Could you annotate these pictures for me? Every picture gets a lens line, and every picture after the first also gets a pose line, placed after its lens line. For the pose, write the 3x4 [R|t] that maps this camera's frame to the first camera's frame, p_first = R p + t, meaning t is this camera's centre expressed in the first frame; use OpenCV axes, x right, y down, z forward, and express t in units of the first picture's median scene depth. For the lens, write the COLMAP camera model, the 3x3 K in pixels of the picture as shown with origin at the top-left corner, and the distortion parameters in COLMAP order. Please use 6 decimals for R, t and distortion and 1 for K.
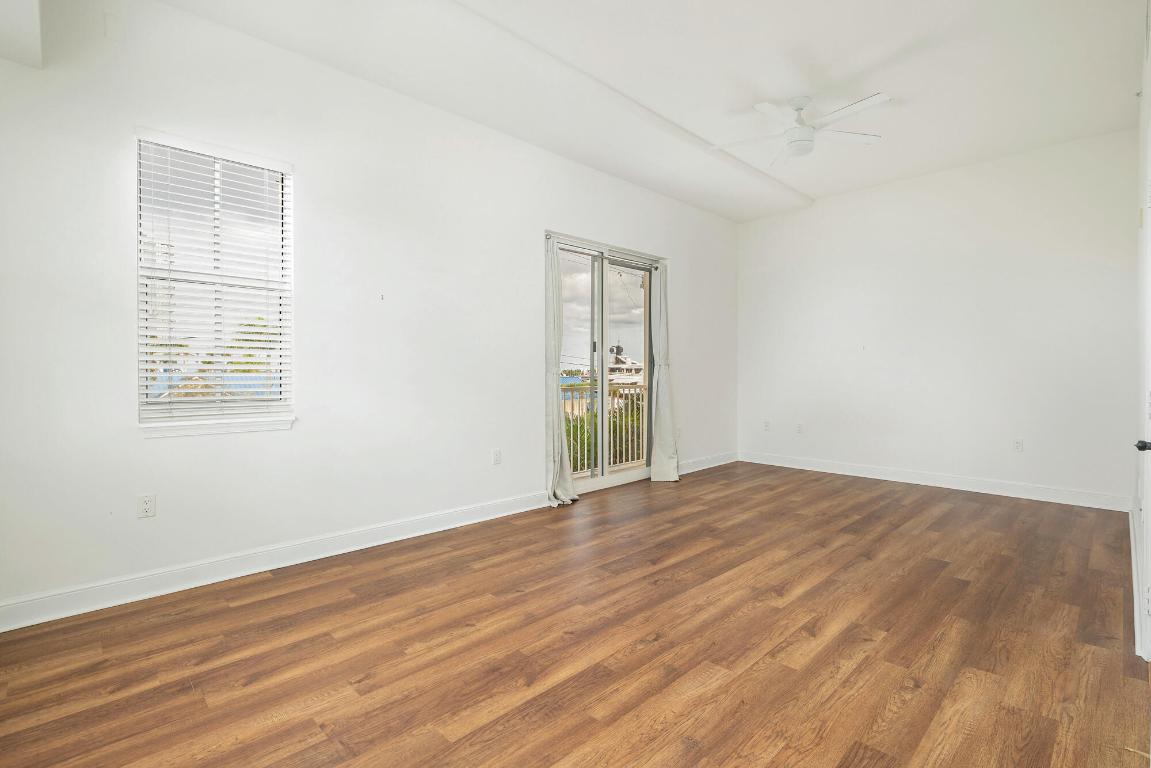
lens RADIAL K [[530.6, 0, 575.4], [0, 530.6, 380.2], [0, 0, 1]] dist [0.000619, 0.000005]
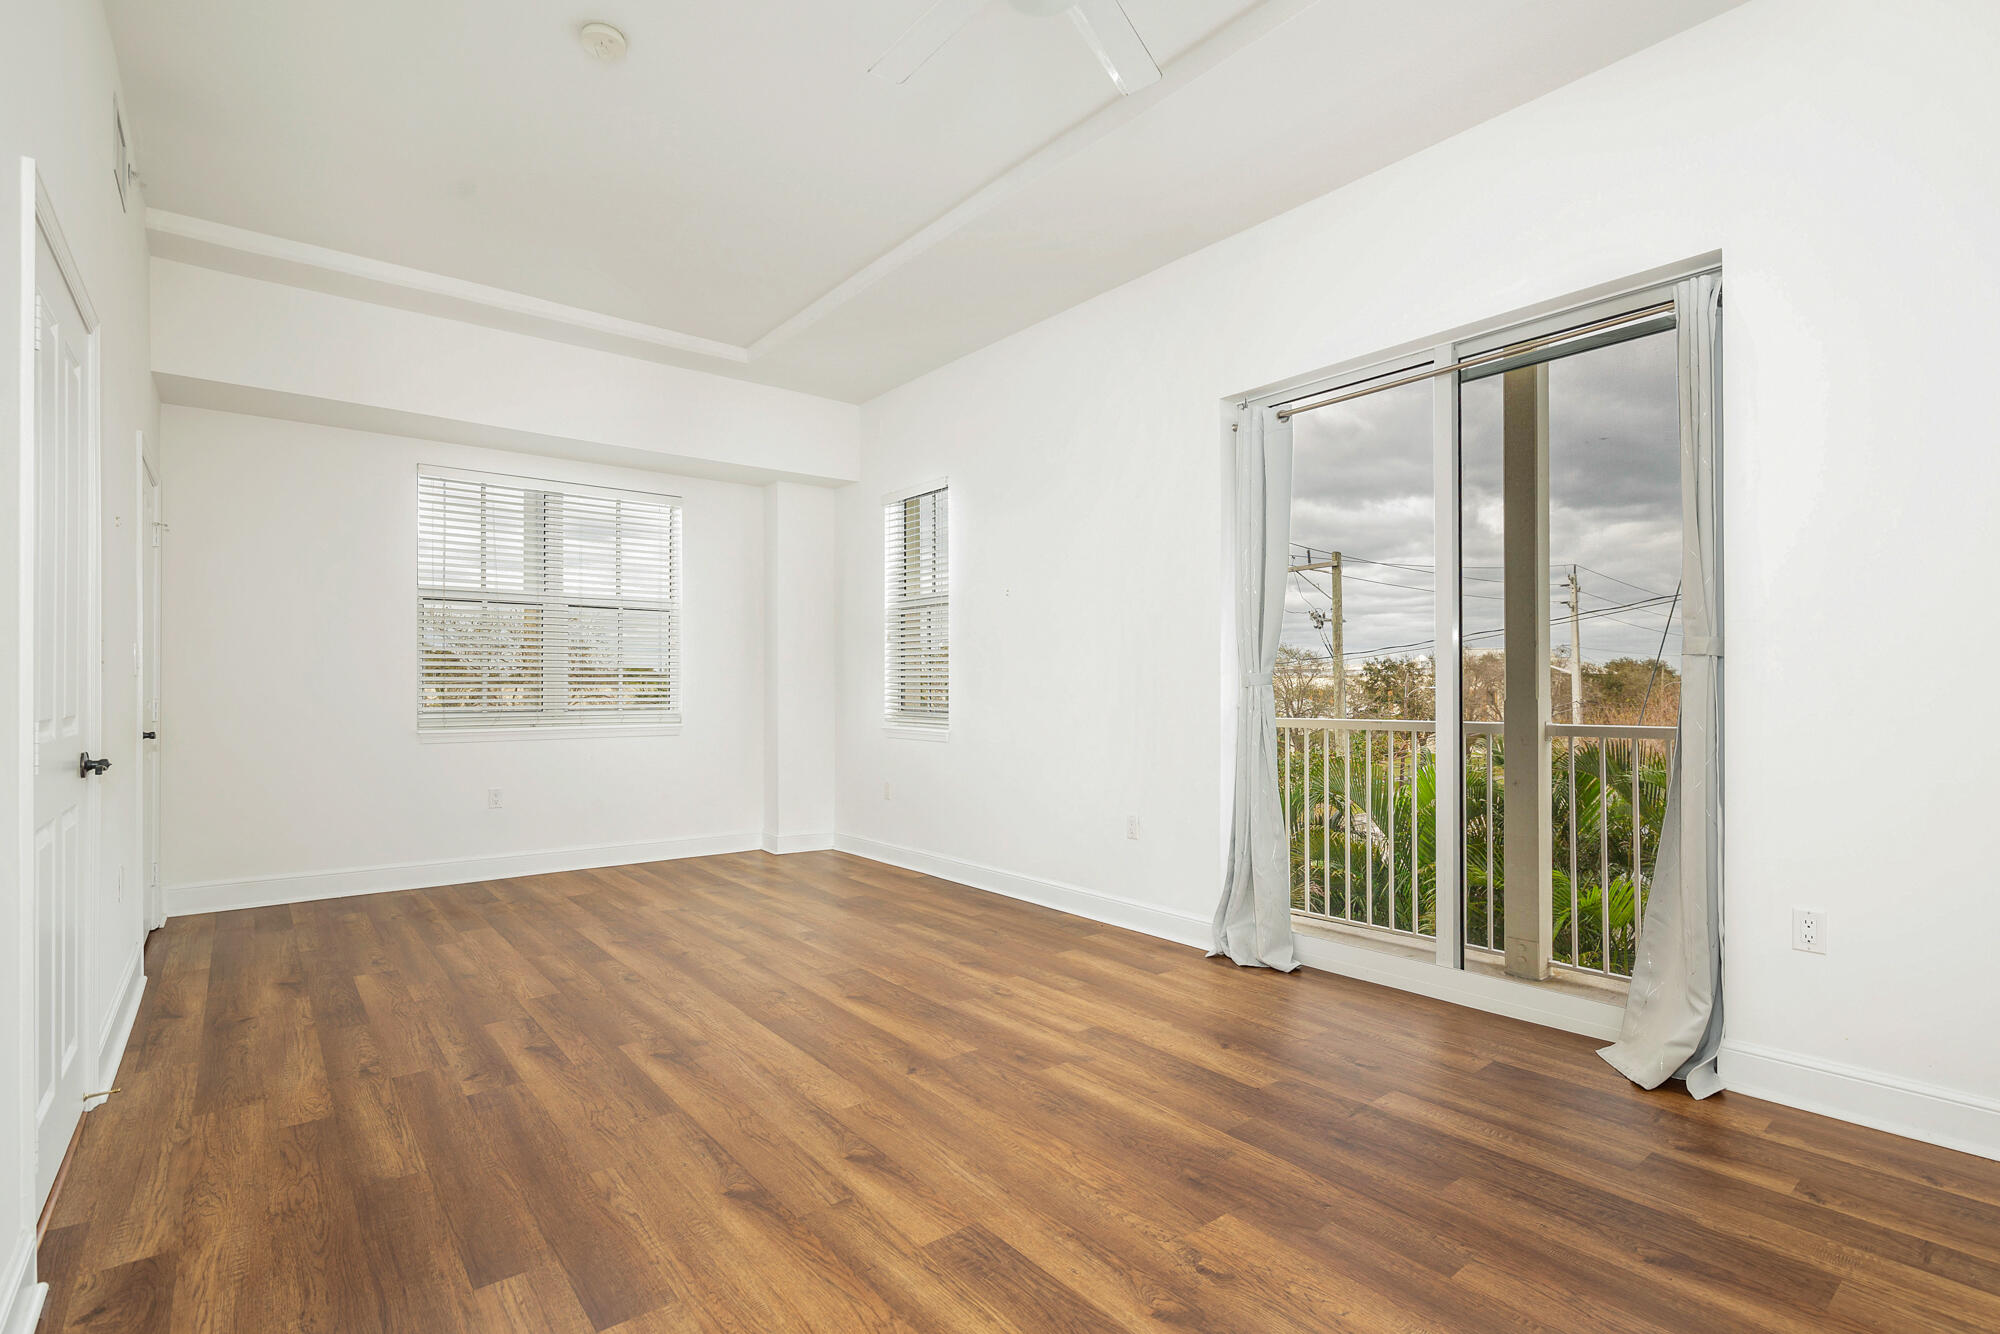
lens RADIAL K [[922.0, 0, 999.9], [0, 922.0, 660.4], [0, 0, 1]] dist [0.000619, 0.000005]
pose [[-0.079673, -0.029511, -0.996384, 1.417573], [-0.012996, 0.999507, -0.028564, -0.013525], [0.996736, 0.010674, -0.080017, 1.479575]]
